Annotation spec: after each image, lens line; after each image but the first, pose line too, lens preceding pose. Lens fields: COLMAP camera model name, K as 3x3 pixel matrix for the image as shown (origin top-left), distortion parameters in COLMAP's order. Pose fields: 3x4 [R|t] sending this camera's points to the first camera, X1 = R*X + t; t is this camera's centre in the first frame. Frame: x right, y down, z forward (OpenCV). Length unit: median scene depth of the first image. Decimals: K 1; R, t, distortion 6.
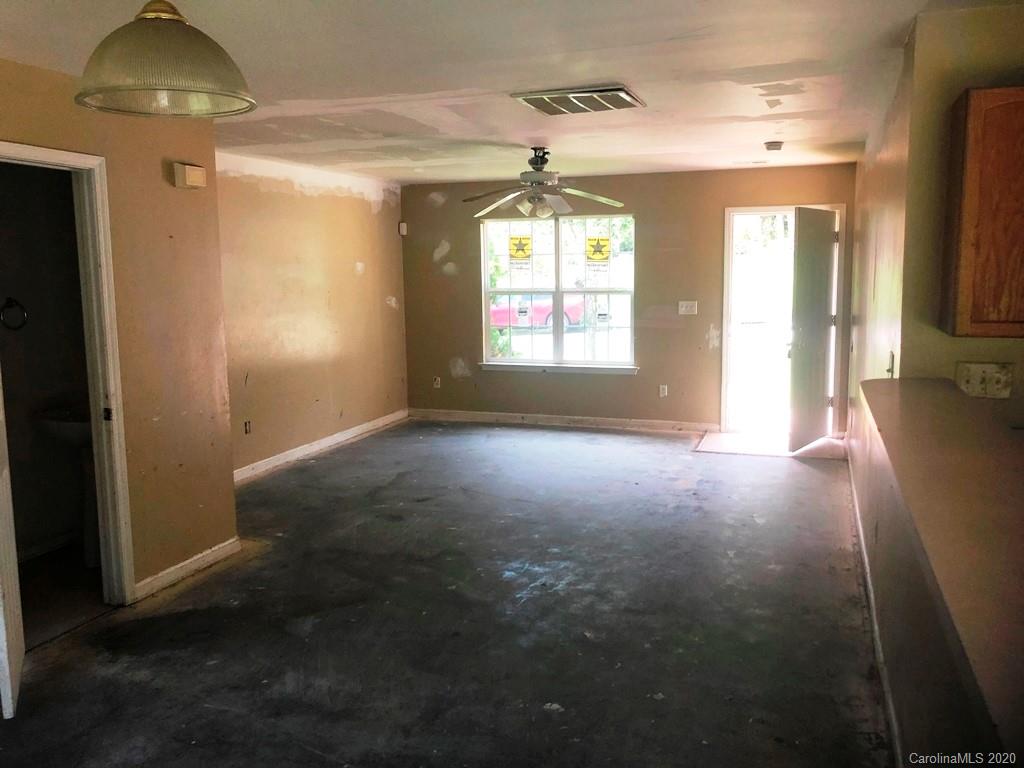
lens RADIAL K [[826.0, 0, 512.0], [0, 826.0, 384.0], [0, 0, 1]] dist [0.002833, -0.014145]
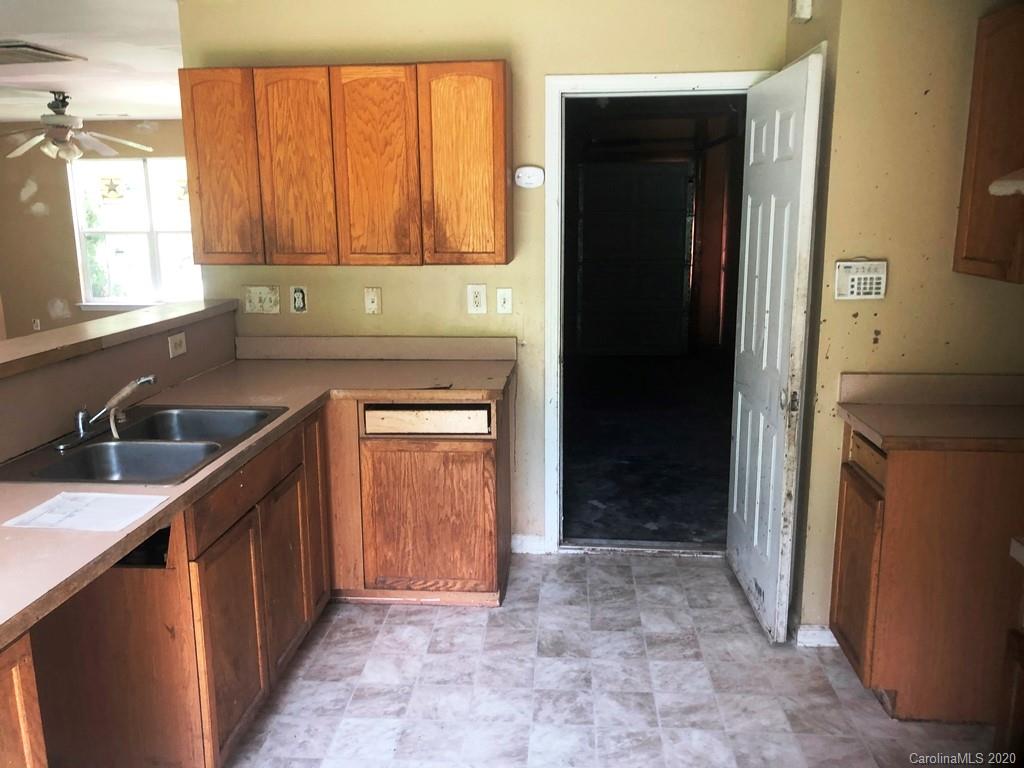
lens RADIAL K [[826.0, 0, 512.0], [0, 826.0, 384.0], [0, 0, 1]] dist [0.002833, -0.014145]
pose [[0.965218, -0.046702, 0.257241, 0.244556], [0.029016, 0.996973, 0.072130, 0.017868], [-0.259831, -0.062157, 0.963652, -0.137471]]
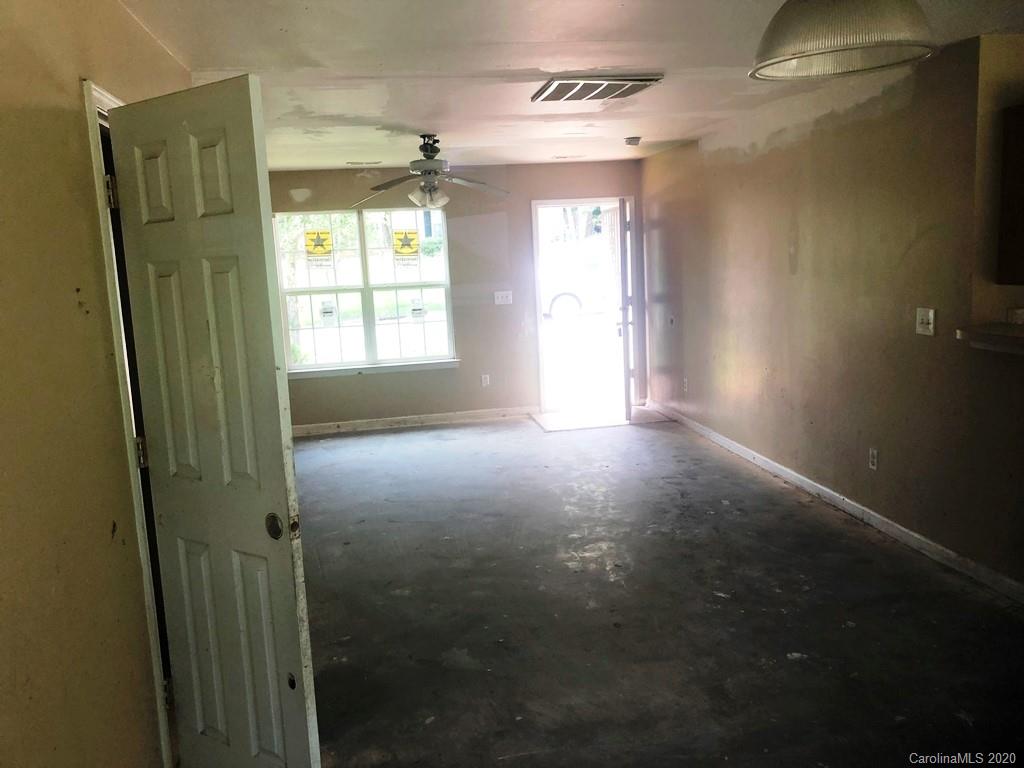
lens RADIAL K [[838.2, 0, 512.0], [0, 838.2, 384.0], [0, 0, 1]] dist [0.005612, 0.011876]
pose [[0.870373, -0.102621, 0.481580, -0.312017], [0.104029, 0.994288, 0.023862, -0.009261], [-0.481278, 0.029329, 0.876077, 0.088437]]
